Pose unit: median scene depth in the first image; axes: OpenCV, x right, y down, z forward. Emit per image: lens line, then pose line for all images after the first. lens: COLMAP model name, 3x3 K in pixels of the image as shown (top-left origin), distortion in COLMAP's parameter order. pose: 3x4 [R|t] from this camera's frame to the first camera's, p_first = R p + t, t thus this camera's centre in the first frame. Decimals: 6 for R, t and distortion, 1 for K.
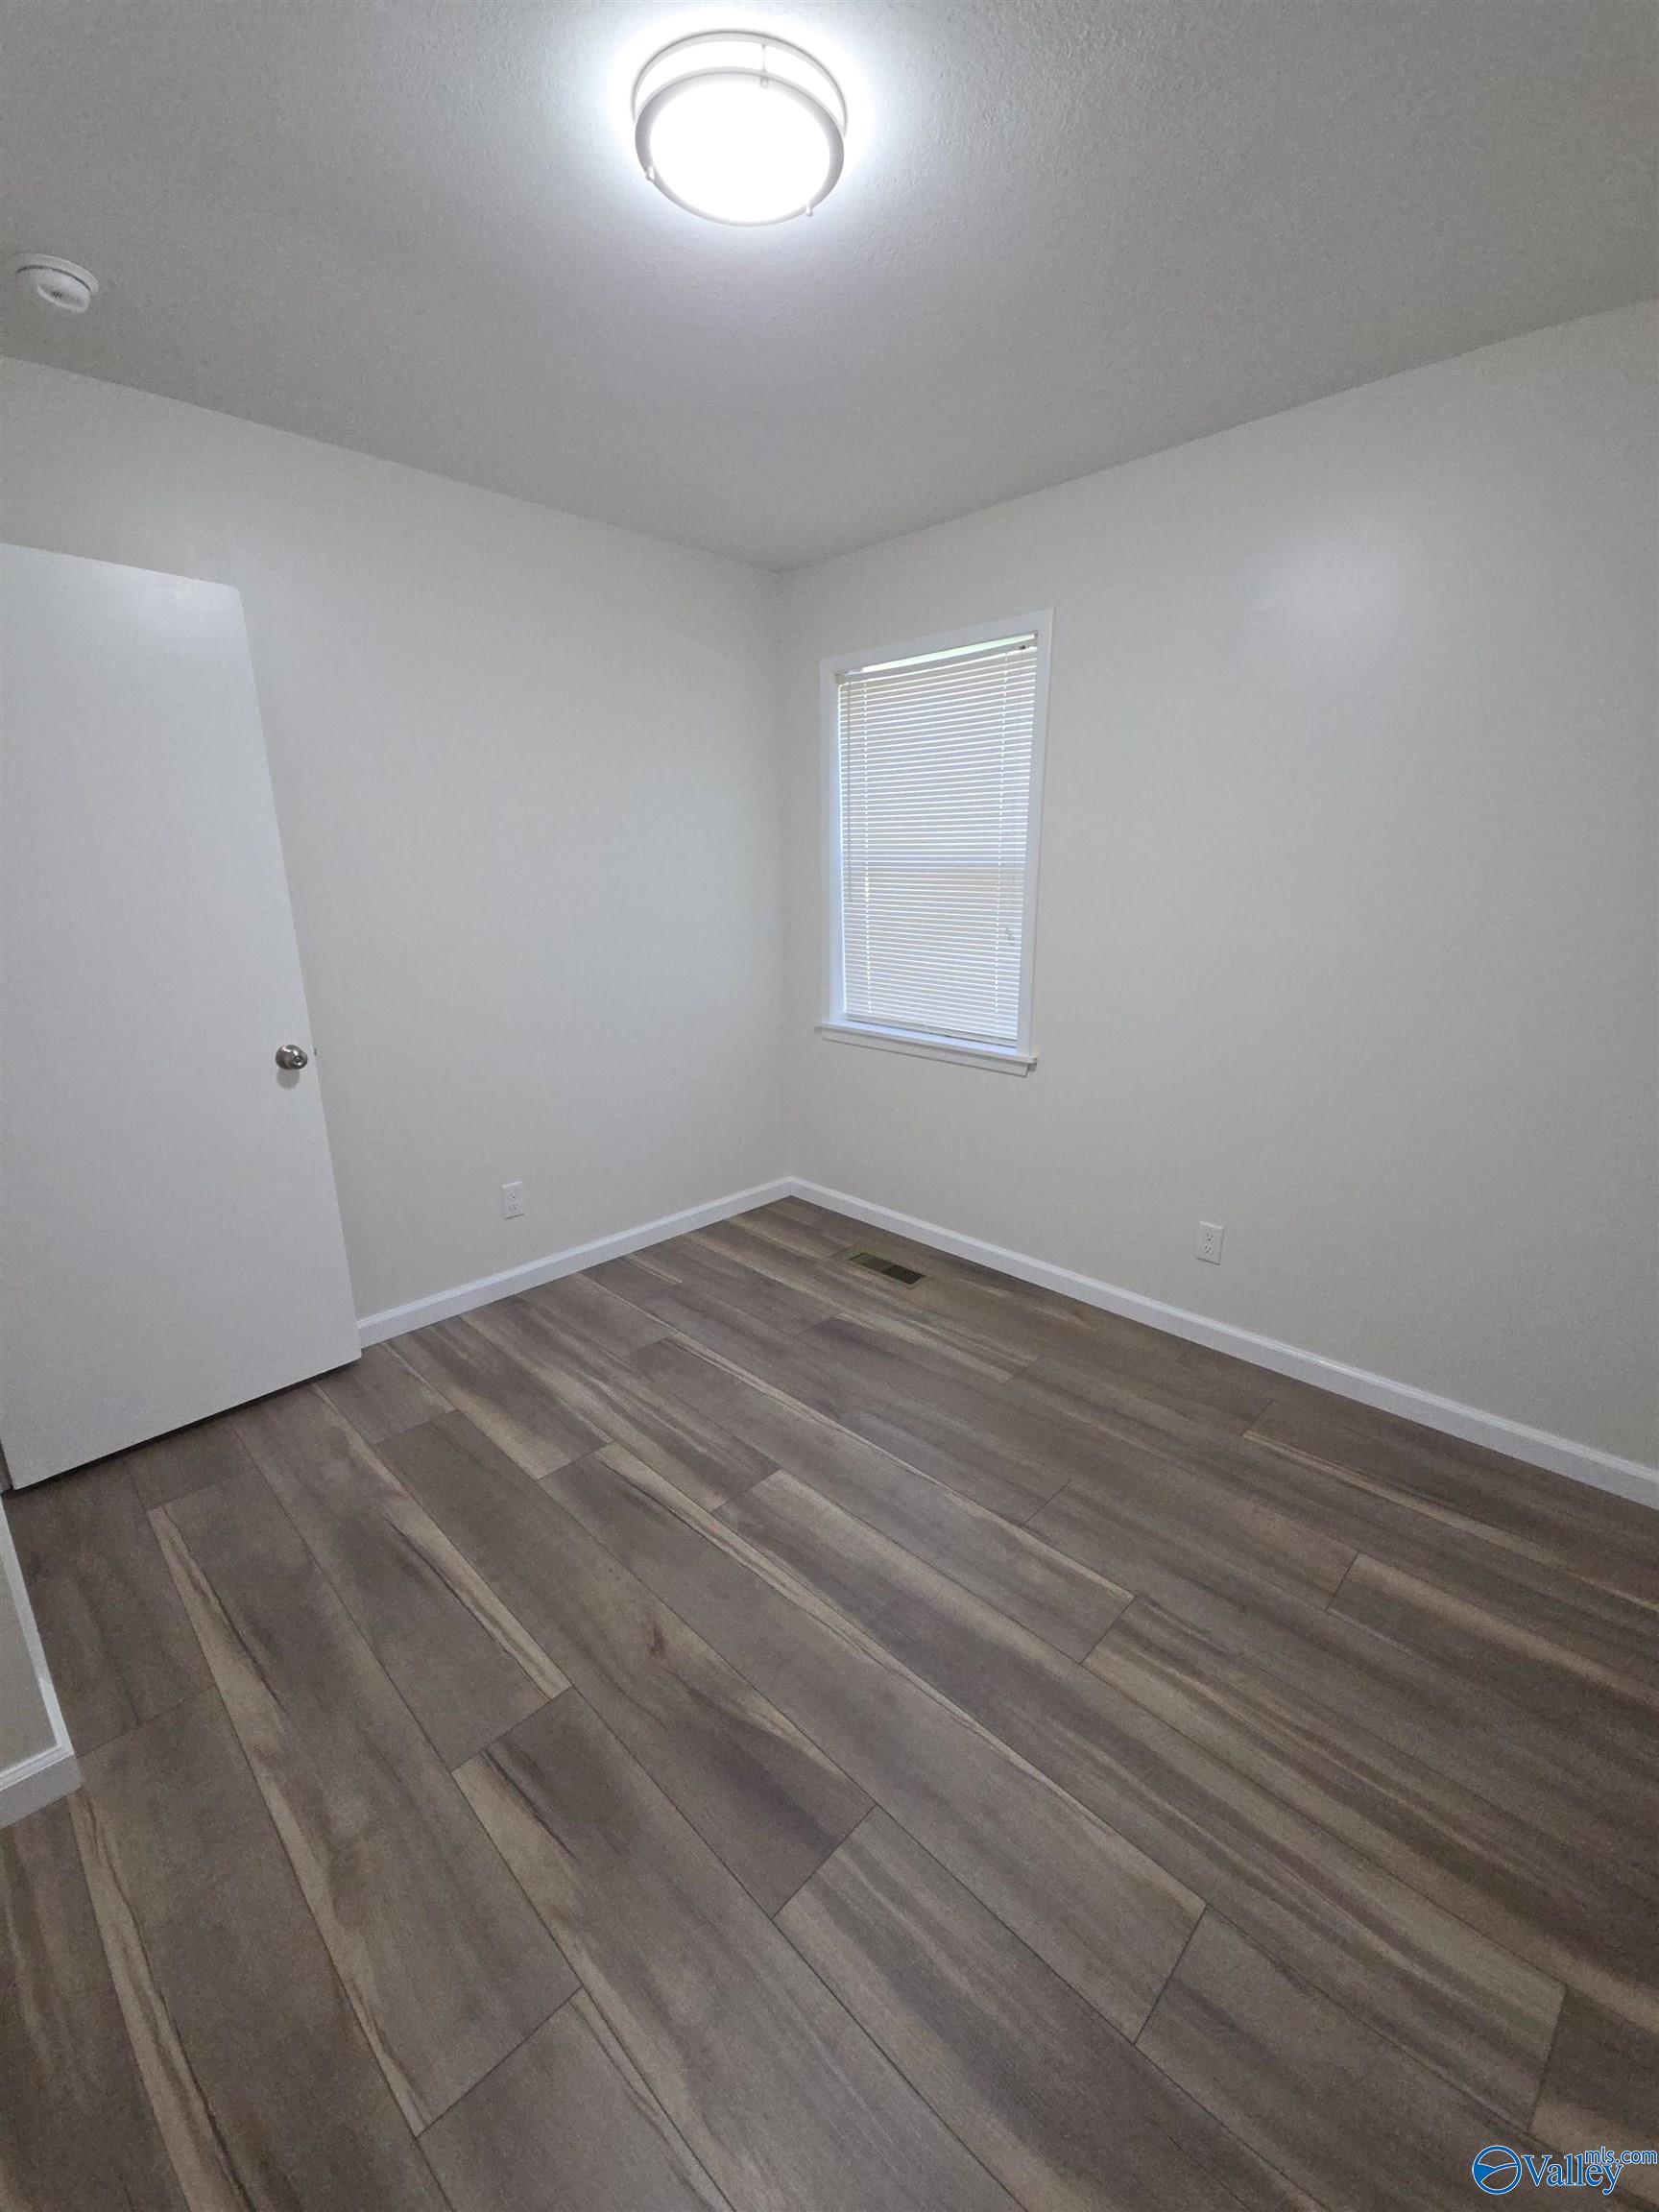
lens RADIAL K [[909.1, 0, 883.7], [0, 909.1, 1100.1], [0, 0, 1]] dist [0.004361, -0.004568]
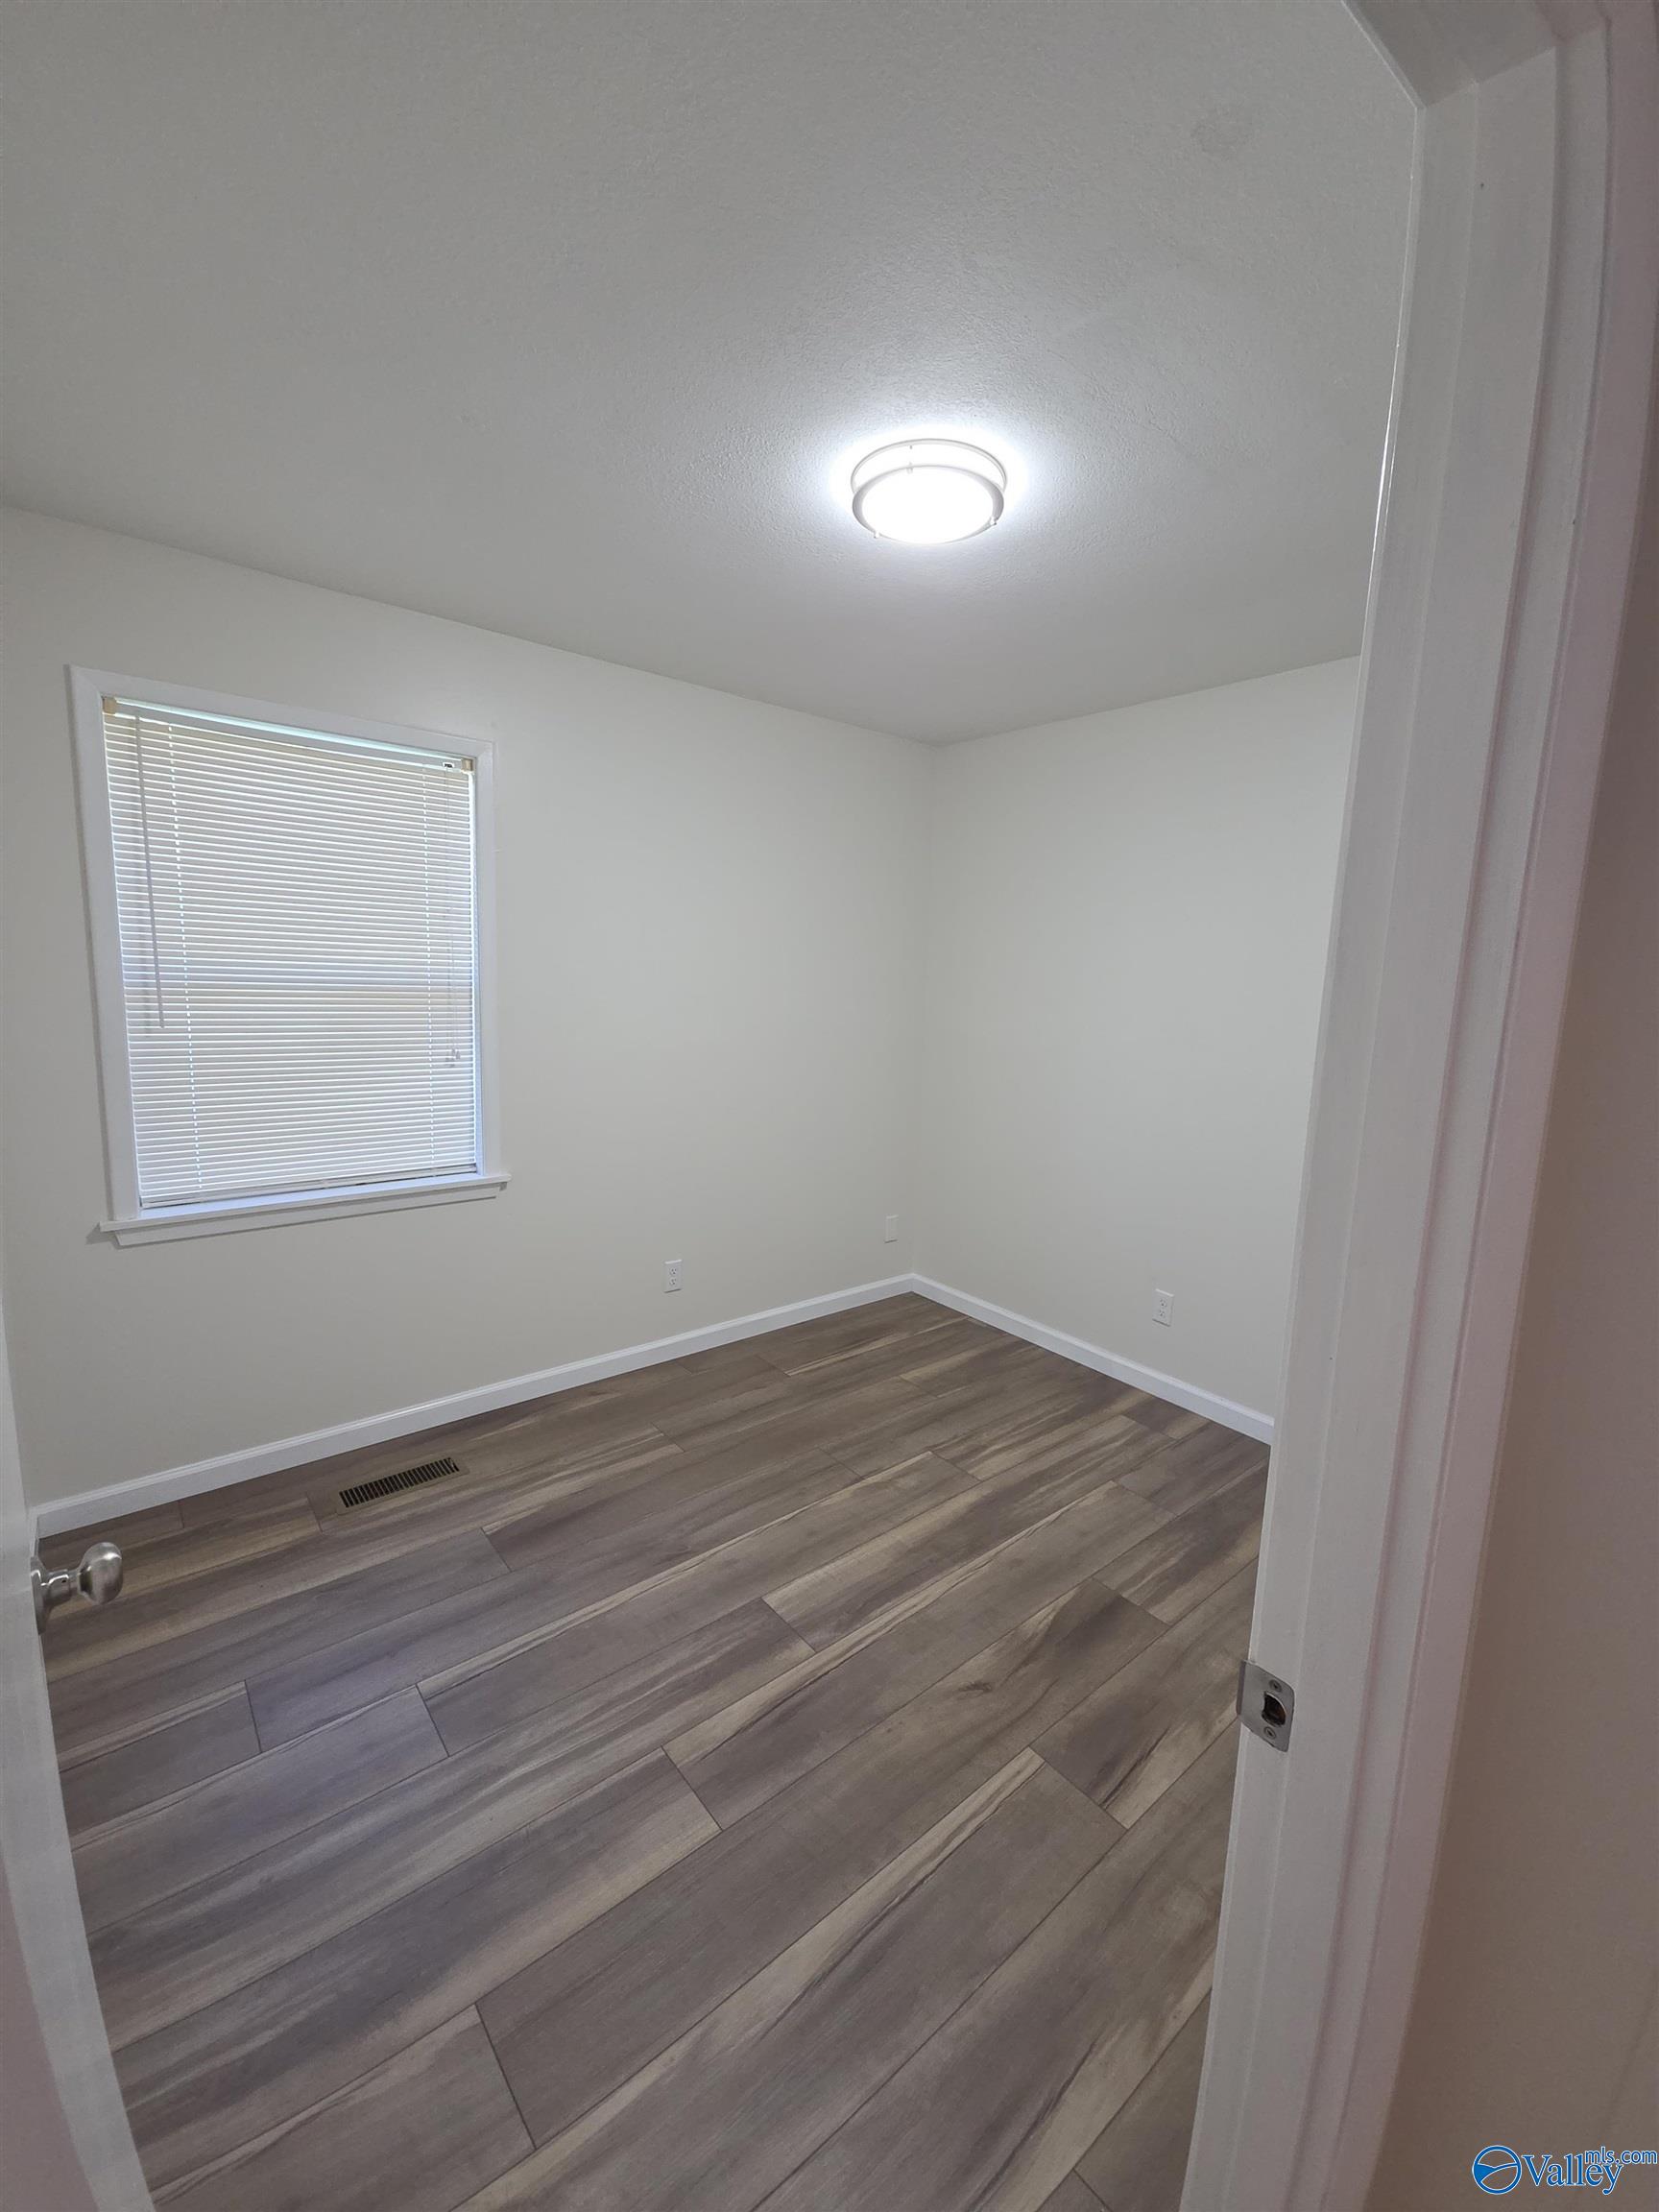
lens RADIAL K [[909.1, 0, 789.6], [0, 909.1, 1098.5], [0, 0, 1]] dist [0.004361, -0.004568]
pose [[0.136645, -0.137075, 0.981091, -1.061214], [0.214840, 0.970909, 0.105730, -0.234328], [-0.967043, 0.196330, 0.162119, 0.740068]]
